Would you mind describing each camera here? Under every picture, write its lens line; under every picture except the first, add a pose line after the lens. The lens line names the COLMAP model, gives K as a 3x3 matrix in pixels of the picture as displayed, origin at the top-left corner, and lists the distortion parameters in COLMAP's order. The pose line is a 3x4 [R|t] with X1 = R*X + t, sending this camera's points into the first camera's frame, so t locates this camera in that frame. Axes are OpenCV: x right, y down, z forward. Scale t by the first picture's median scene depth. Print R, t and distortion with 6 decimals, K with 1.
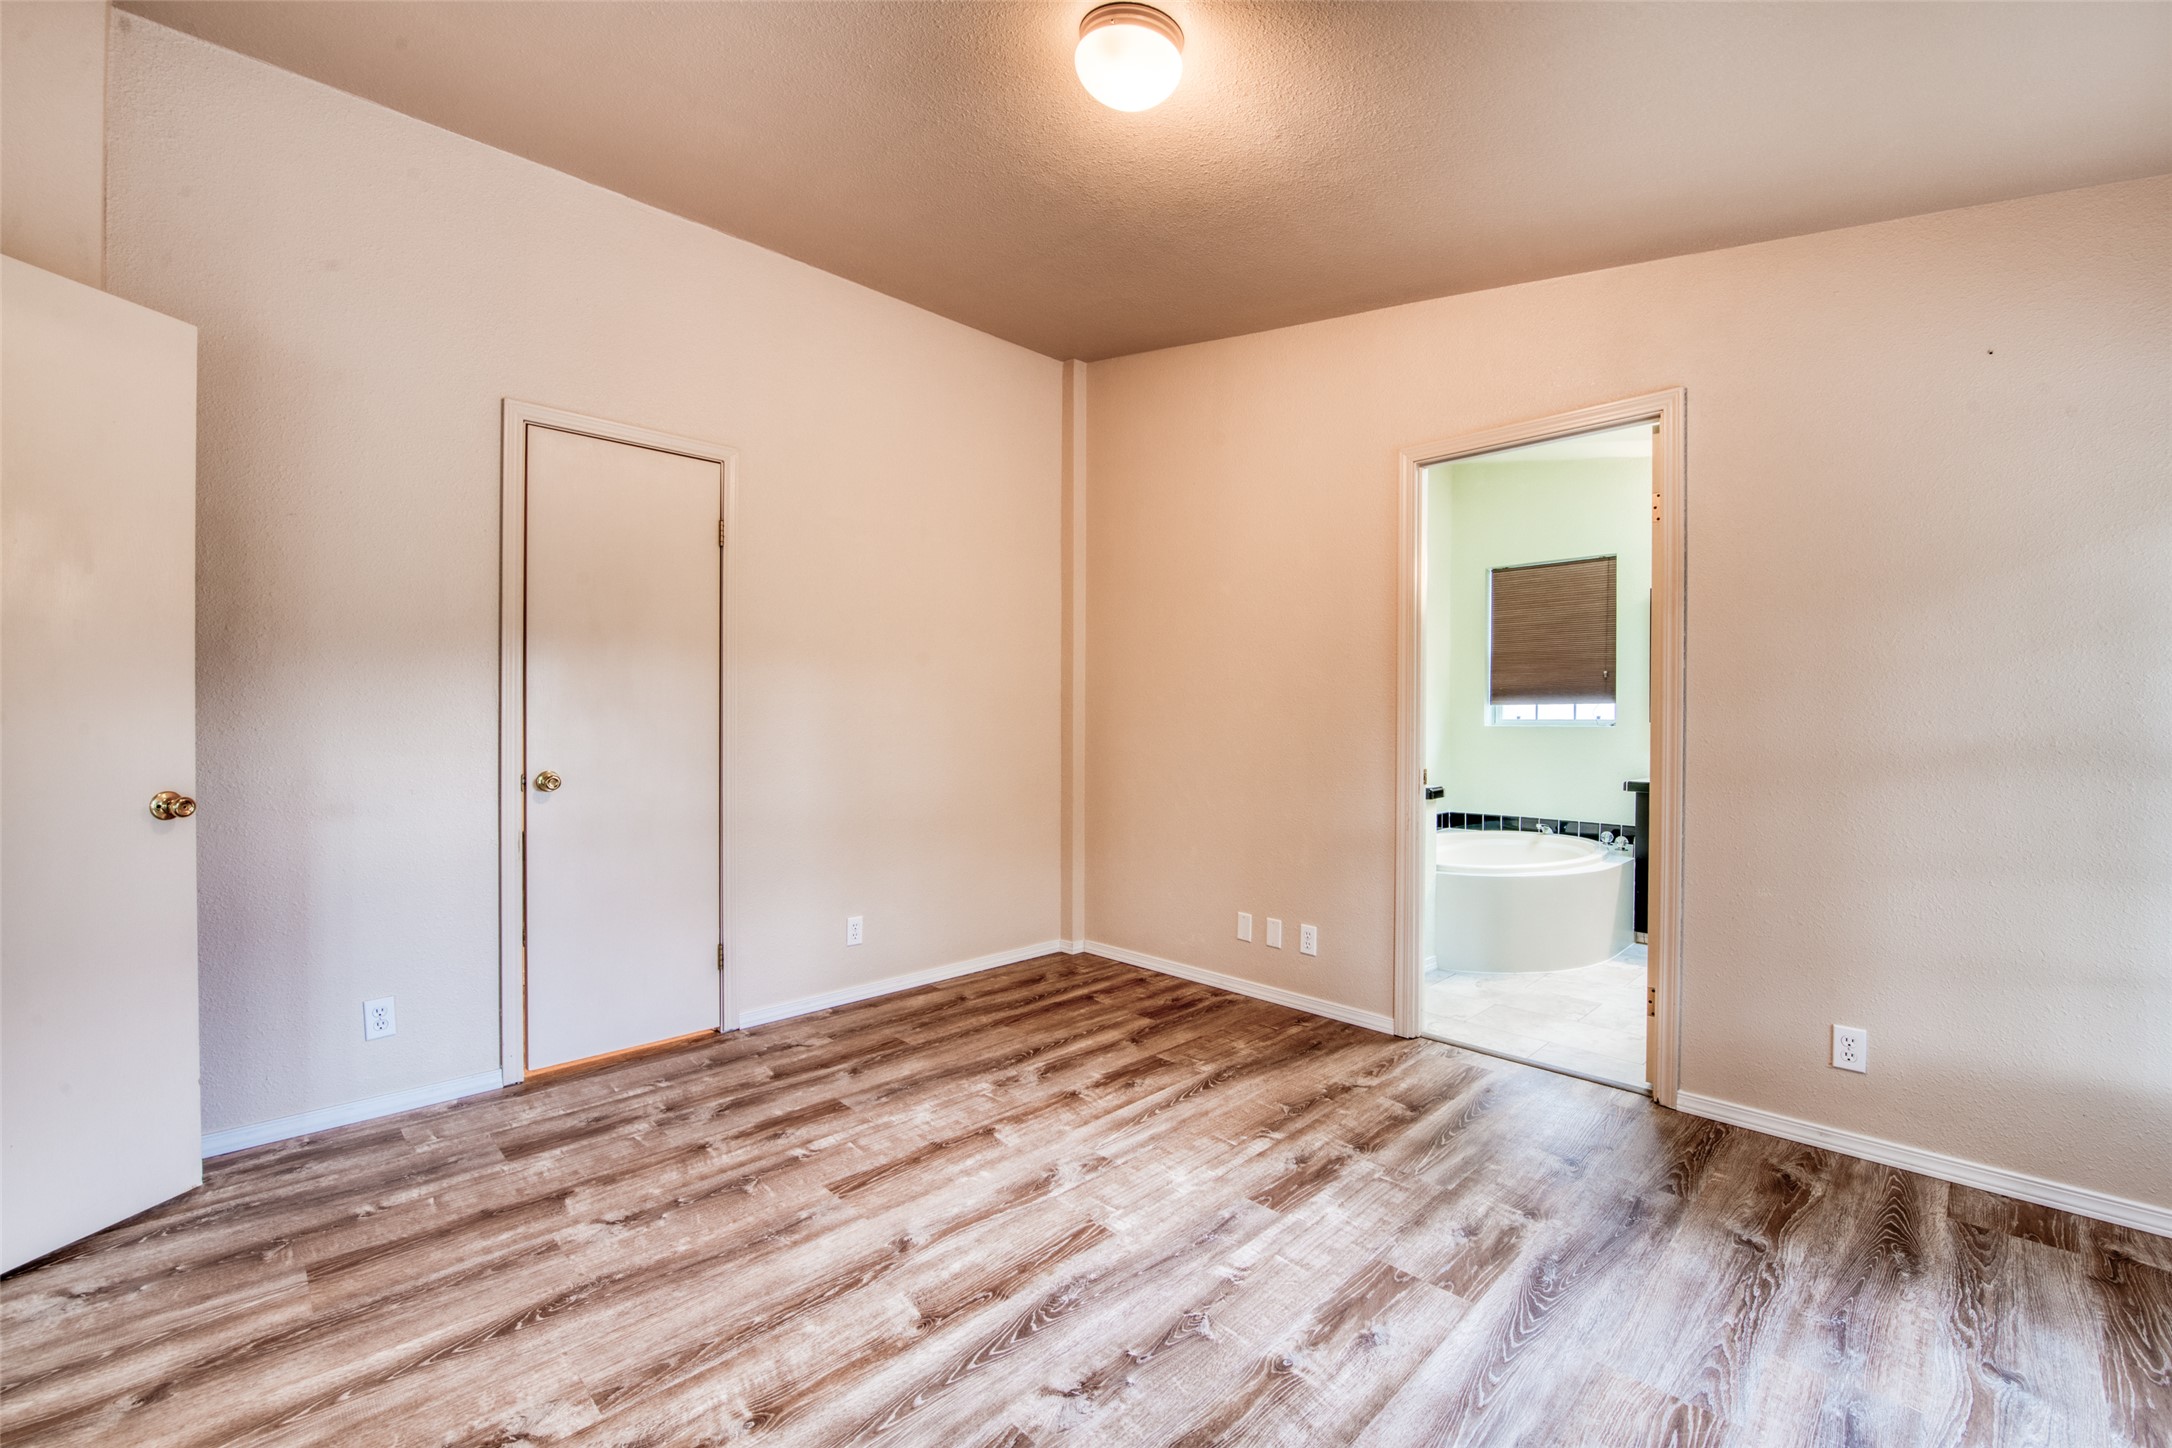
lens RADIAL K [[896.4, 0, 1121.7], [0, 896.4, 717.2], [0, 0, 1]] dist [-0.016258, -0.000481]
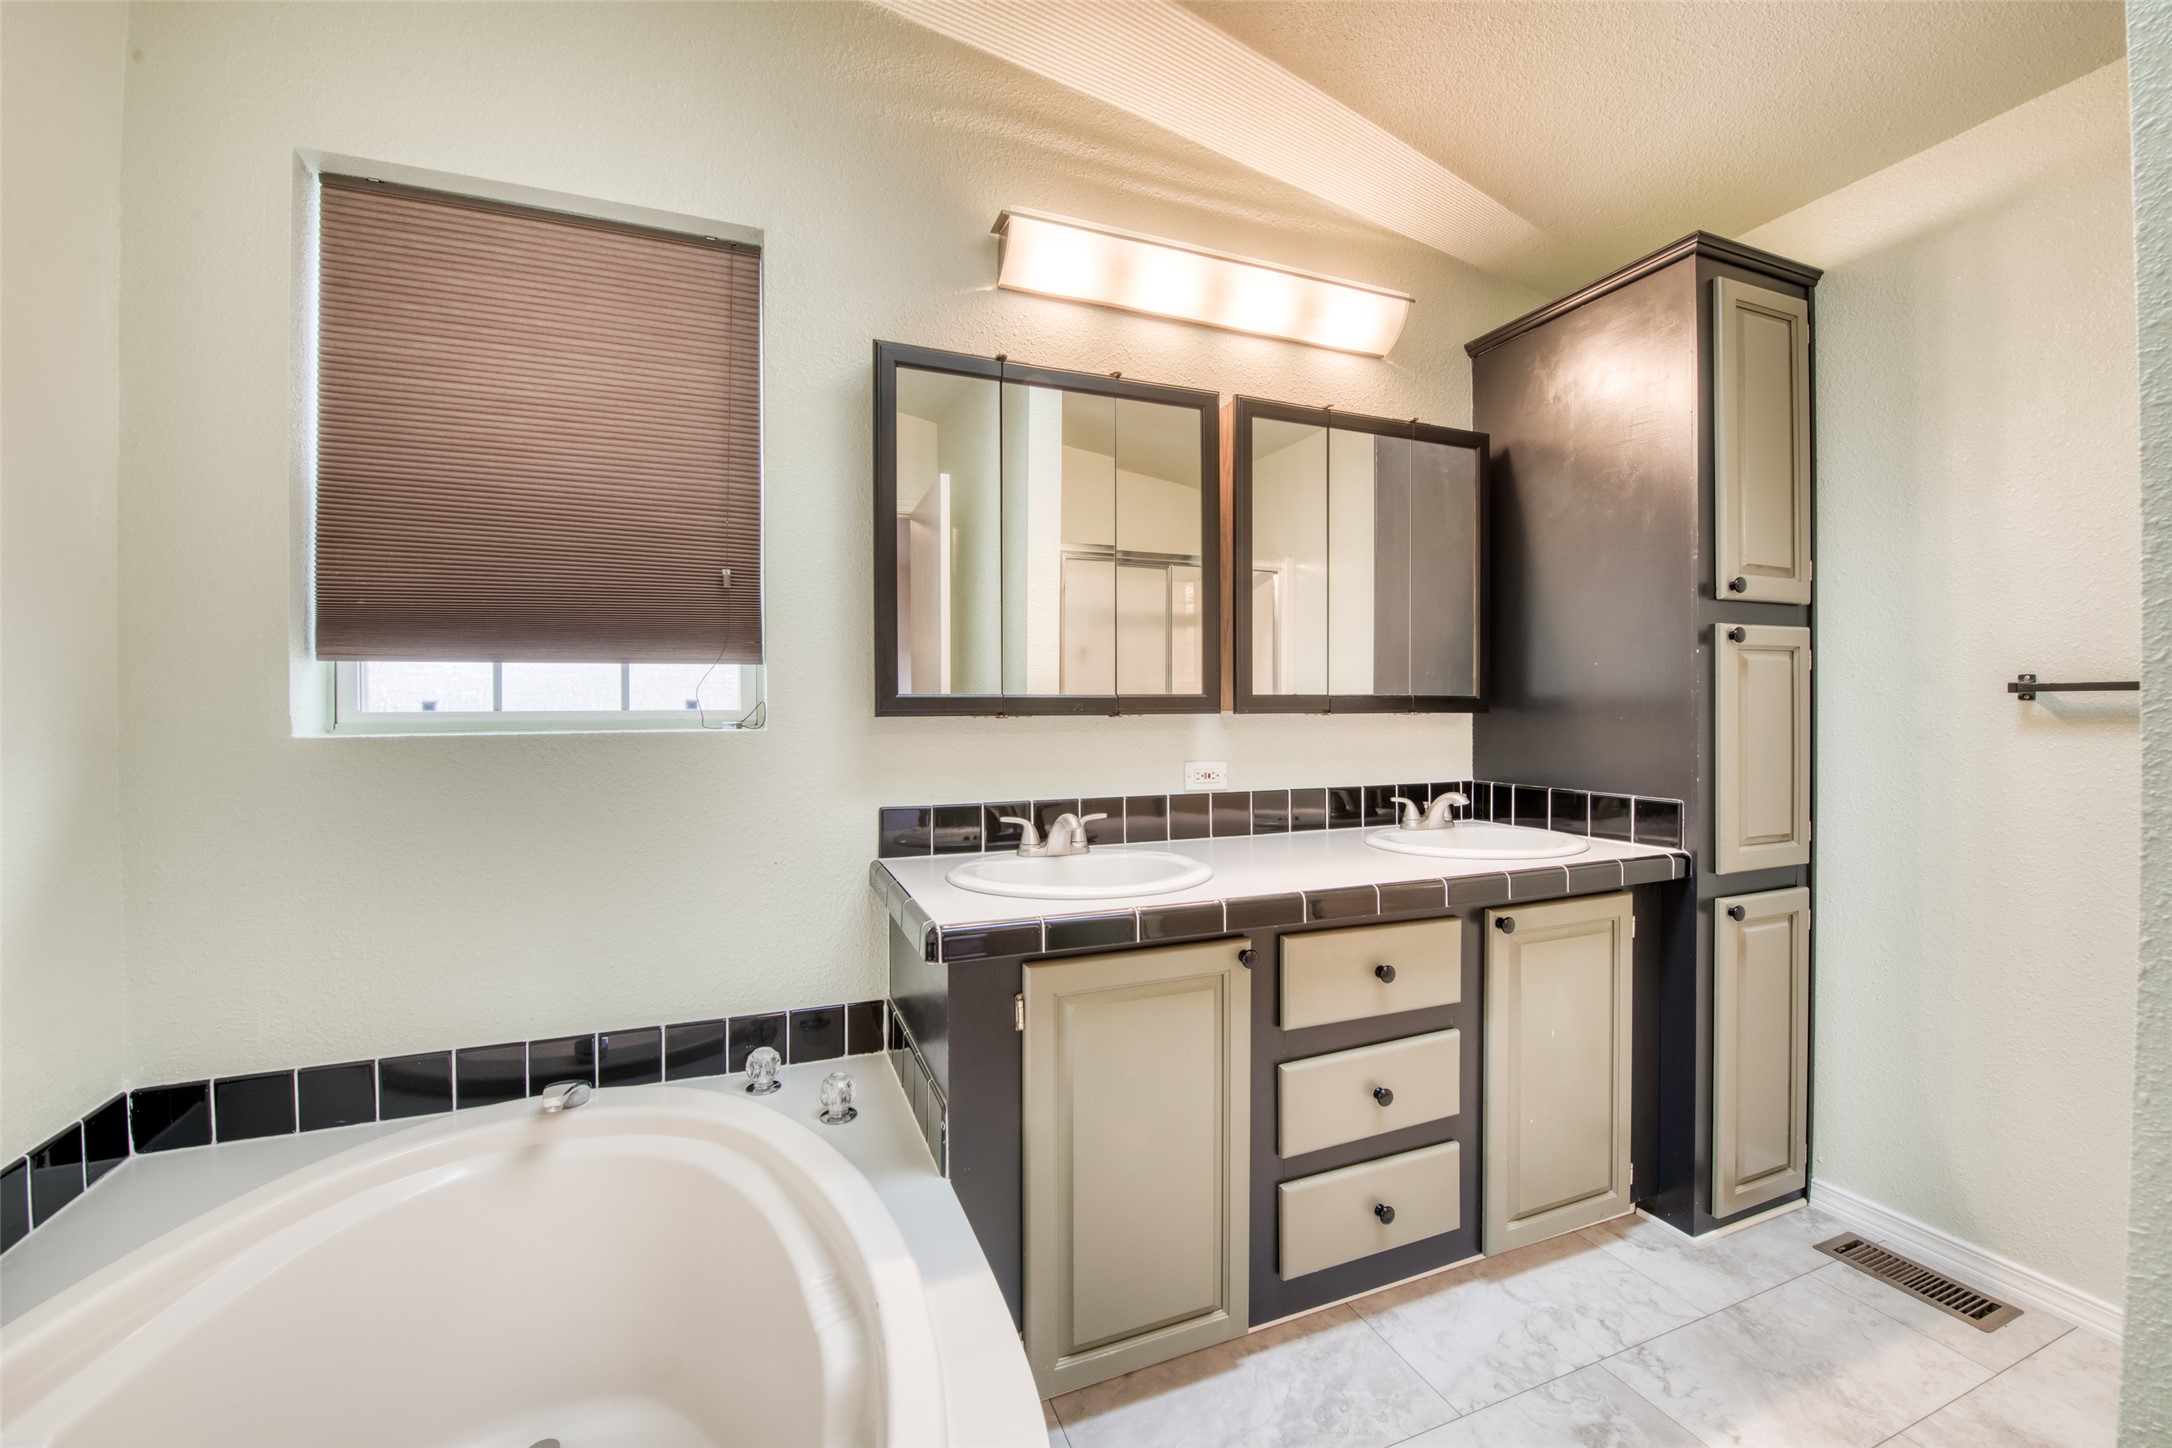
lens RADIAL K [[876.6, 0, 1092.2], [0, 876.6, 714.8], [0, 0, 1]] dist [-0.018248, -0.000735]
pose [[0.399559, -0.010063, 0.916652, 0.470790], [0.004124, 0.999949, 0.009180, 0.003311], [-0.916698, 0.000113, 0.399580, 1.202310]]
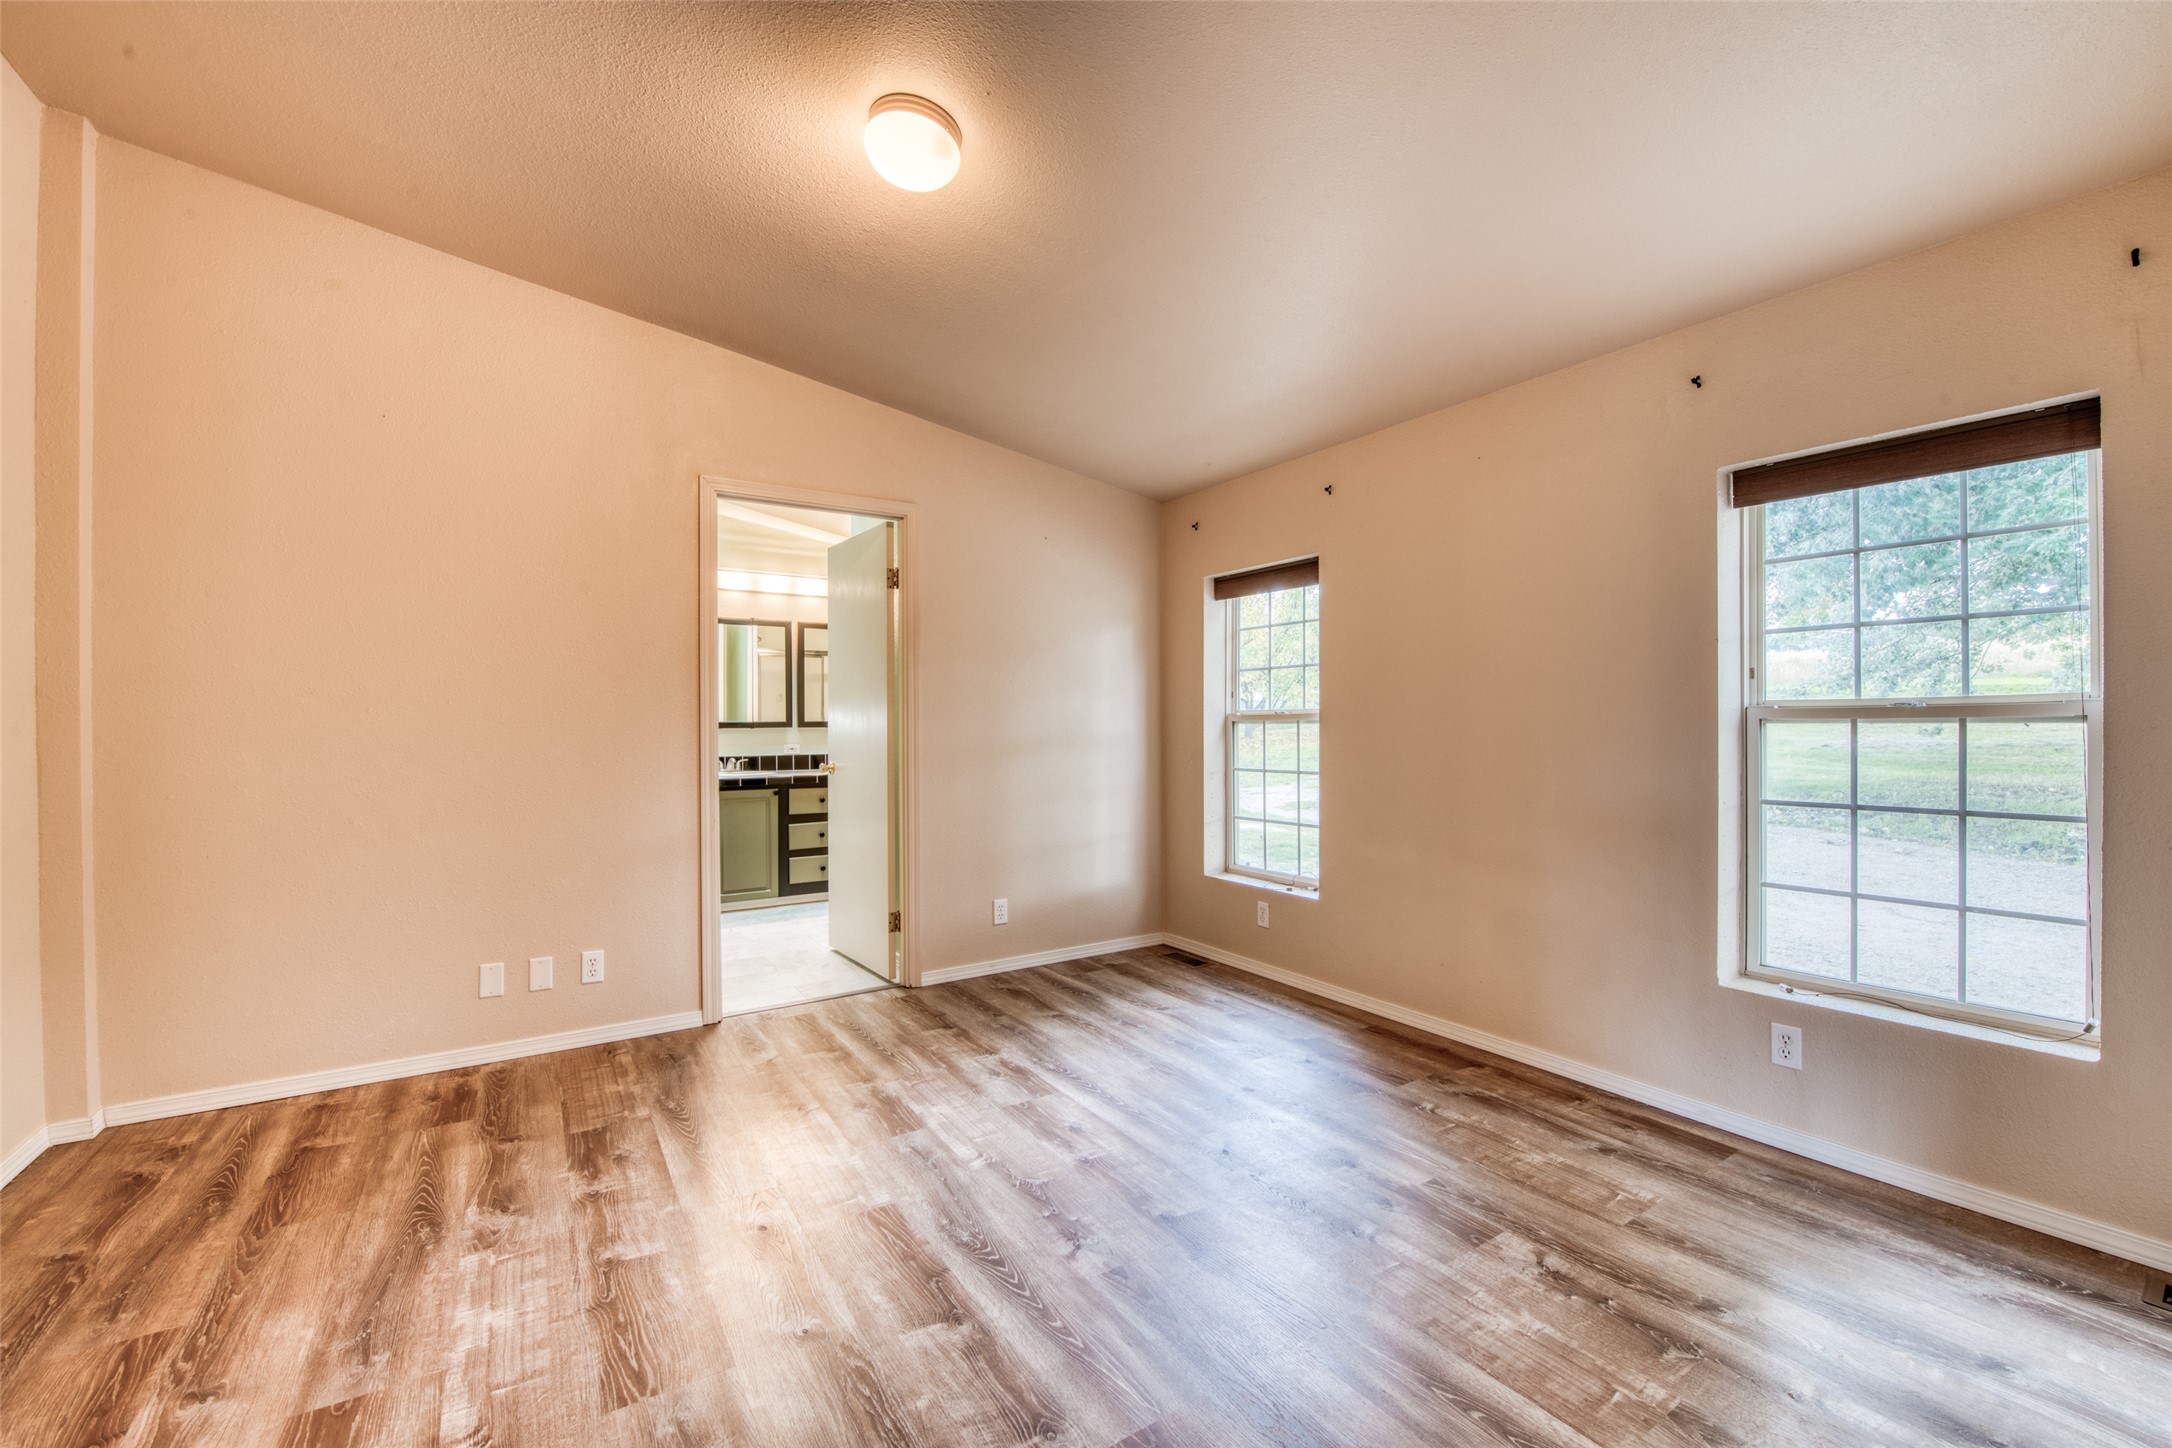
lens RADIAL K [[876.6, 0, 1086.3], [0, 876.6, 720.5], [0, 0, 1]] dist [-0.018248, -0.000735]
pose [[0.217082, -0.002396, 0.976150, -0.622810], [0.007424, 0.999972, 0.000803, -0.003463], [-0.976125, 0.007073, 0.217094, 0.339633]]
